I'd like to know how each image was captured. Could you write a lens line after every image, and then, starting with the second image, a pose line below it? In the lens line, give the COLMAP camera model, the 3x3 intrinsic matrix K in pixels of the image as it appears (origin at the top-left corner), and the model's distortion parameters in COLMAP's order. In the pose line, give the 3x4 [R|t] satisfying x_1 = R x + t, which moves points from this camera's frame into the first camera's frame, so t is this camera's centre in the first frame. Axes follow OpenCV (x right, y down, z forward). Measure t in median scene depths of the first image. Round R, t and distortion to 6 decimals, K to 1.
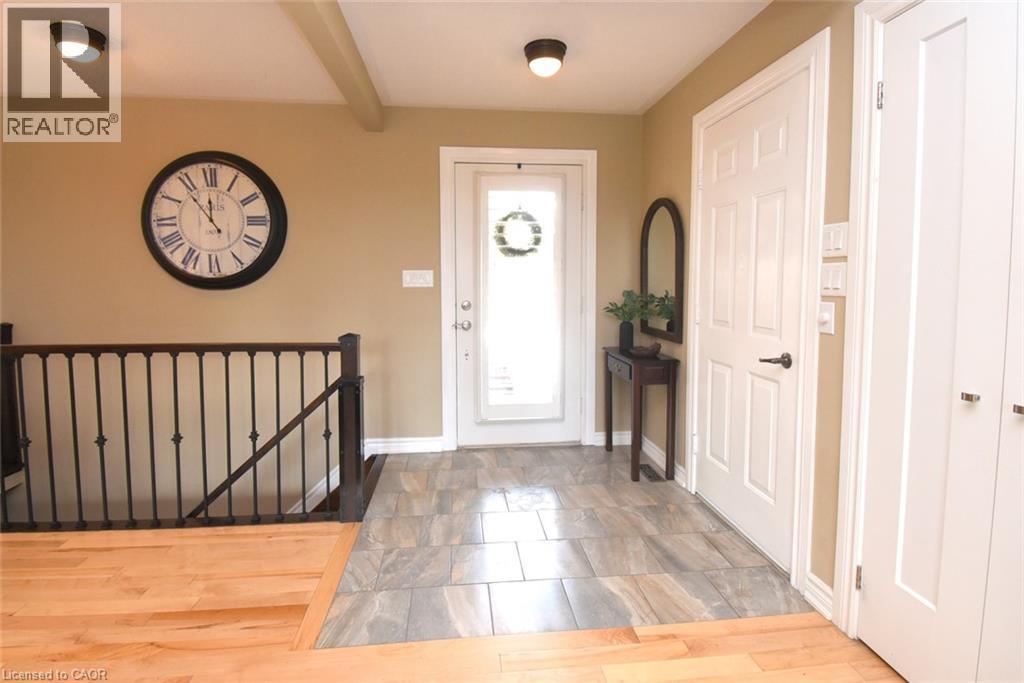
lens RADIAL K [[493.4, 0, 505.4], [0, 493.4, 311.5], [0, 0, 1]] dist [0.001736, -0.000596]
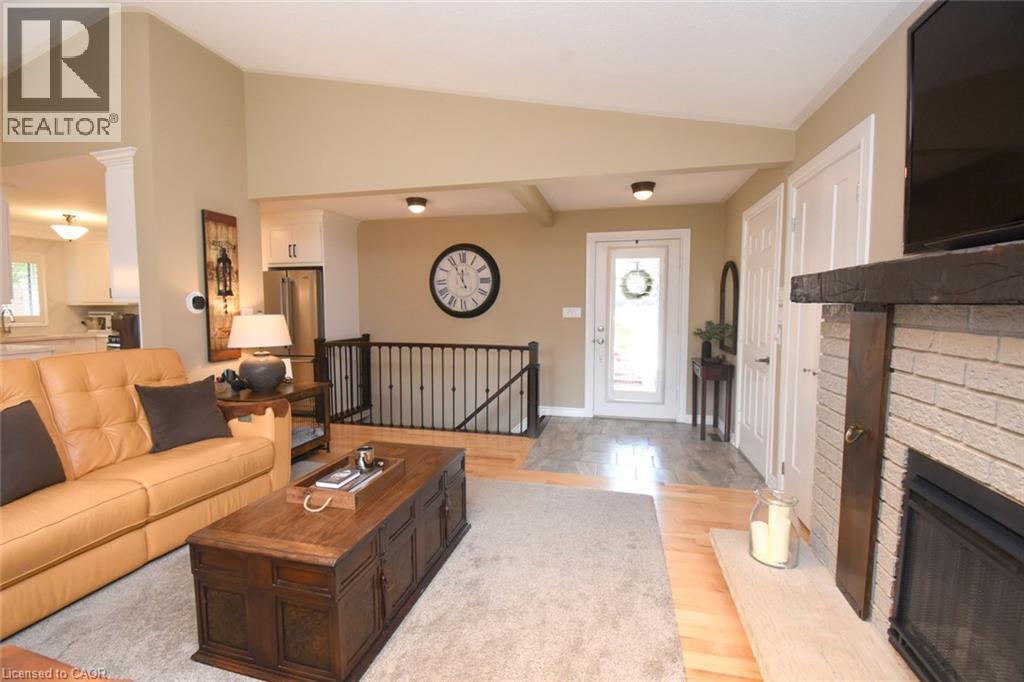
lens RADIAL K [[450.7, 0, 507.7], [0, 450.7, 340.3], [0, 0, 1]] dist [0.016514, -0.023927]
pose [[0.942329, 0.025162, -0.333740, 0.144093], [-0.023141, 0.999682, 0.010032, 0.019547], [0.333887, -0.001731, 0.942612, -0.568798]]
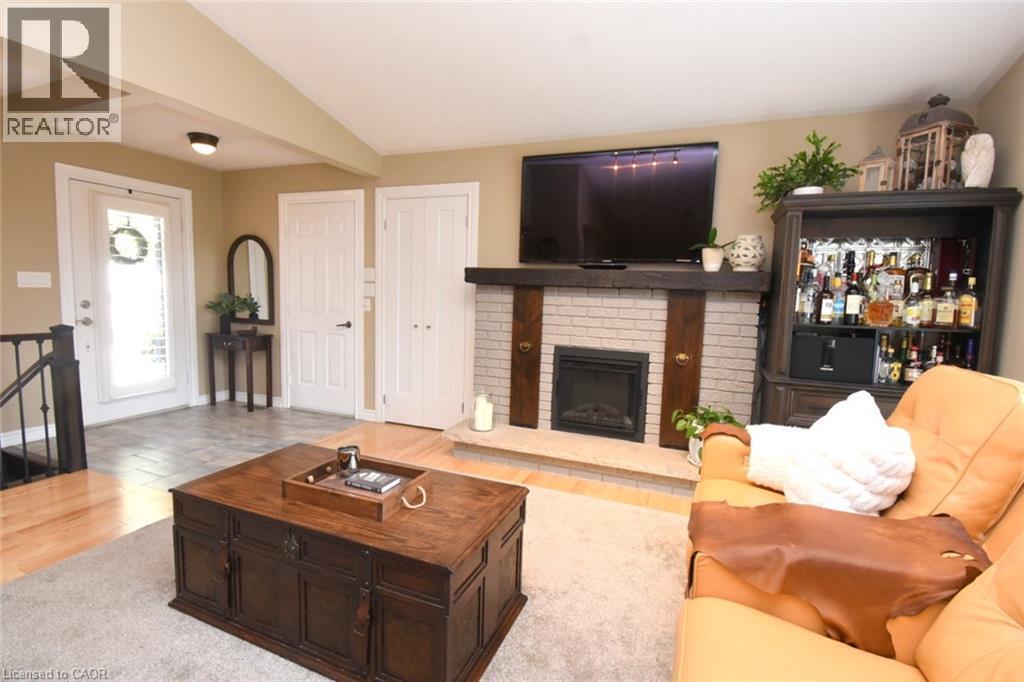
lens RADIAL K [[450.7, 0, 507.7], [0, 450.7, 340.3], [0, 0, 1]] dist [0.016514, -0.023927]
pose [[0.449137, -0.075817, 0.890240, -0.641624], [0.027503, 0.997094, 0.071041, 0.027728], [-0.893040, -0.007423, 0.449917, -0.402525]]
